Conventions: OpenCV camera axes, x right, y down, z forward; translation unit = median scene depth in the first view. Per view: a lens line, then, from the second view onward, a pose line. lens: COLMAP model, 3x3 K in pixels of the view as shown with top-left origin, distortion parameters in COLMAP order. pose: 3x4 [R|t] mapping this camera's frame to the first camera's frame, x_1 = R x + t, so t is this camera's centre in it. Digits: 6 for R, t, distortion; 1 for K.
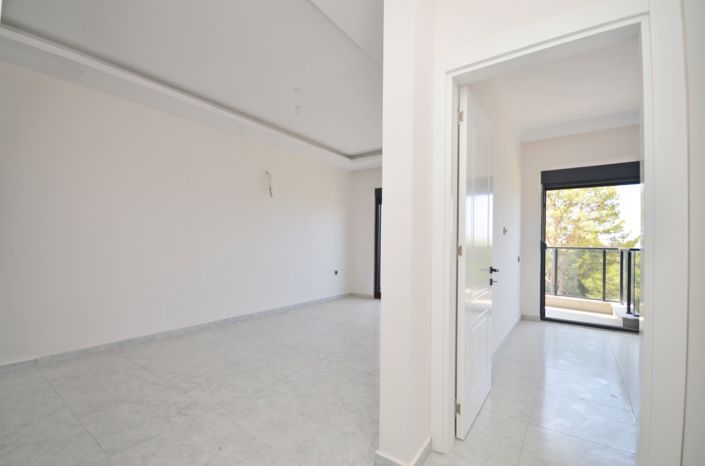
lens RADIAL K [[311.5, 0, 345.9], [0, 311.5, 239.6], [0, 0, 1]] dist [-0.002363, -0.000579]
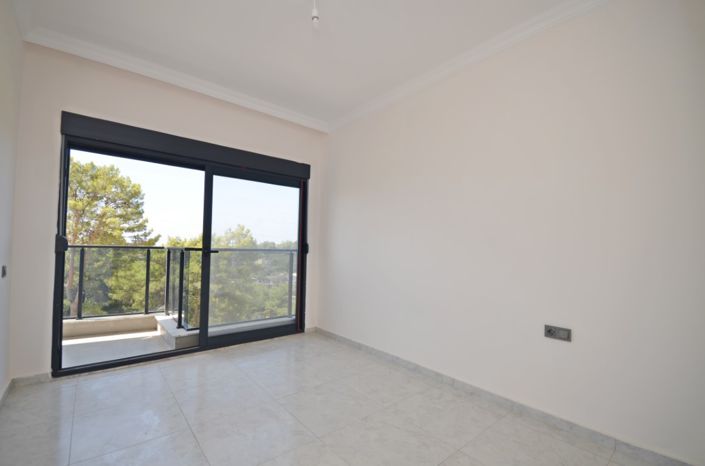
lens RADIAL K [[311.5, 0, 345.9], [0, 311.5, 239.6], [0, 0, 1]] dist [-0.002363, -0.000579]
pose [[0.256155, 0.014132, 0.966533, 0.042975], [-0.021566, 0.999728, -0.008902, 0.001203], [-0.966395, -0.018564, 0.256390, 0.069277]]
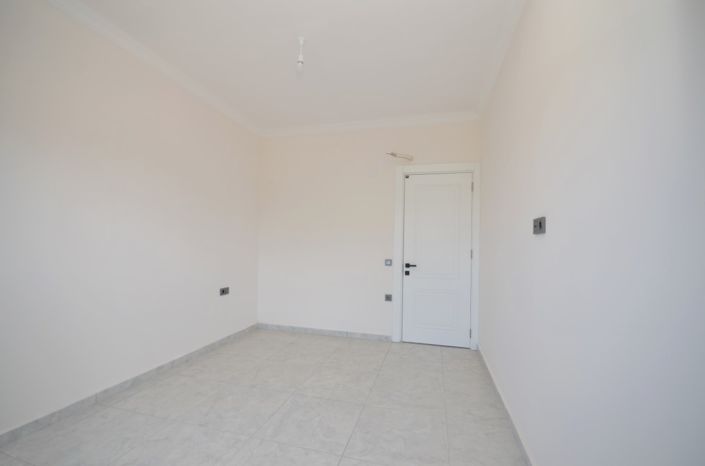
lens RADIAL K [[311.5, 0, 345.9], [0, 311.5, 239.6], [0, 0, 1]] dist [-0.002363, -0.000579]
pose [[-0.944071, -0.031080, -0.328275, 0.137011], [-0.026426, 0.999477, -0.018628, 0.000999], [0.328682, -0.008912, -0.944399, 0.199006]]
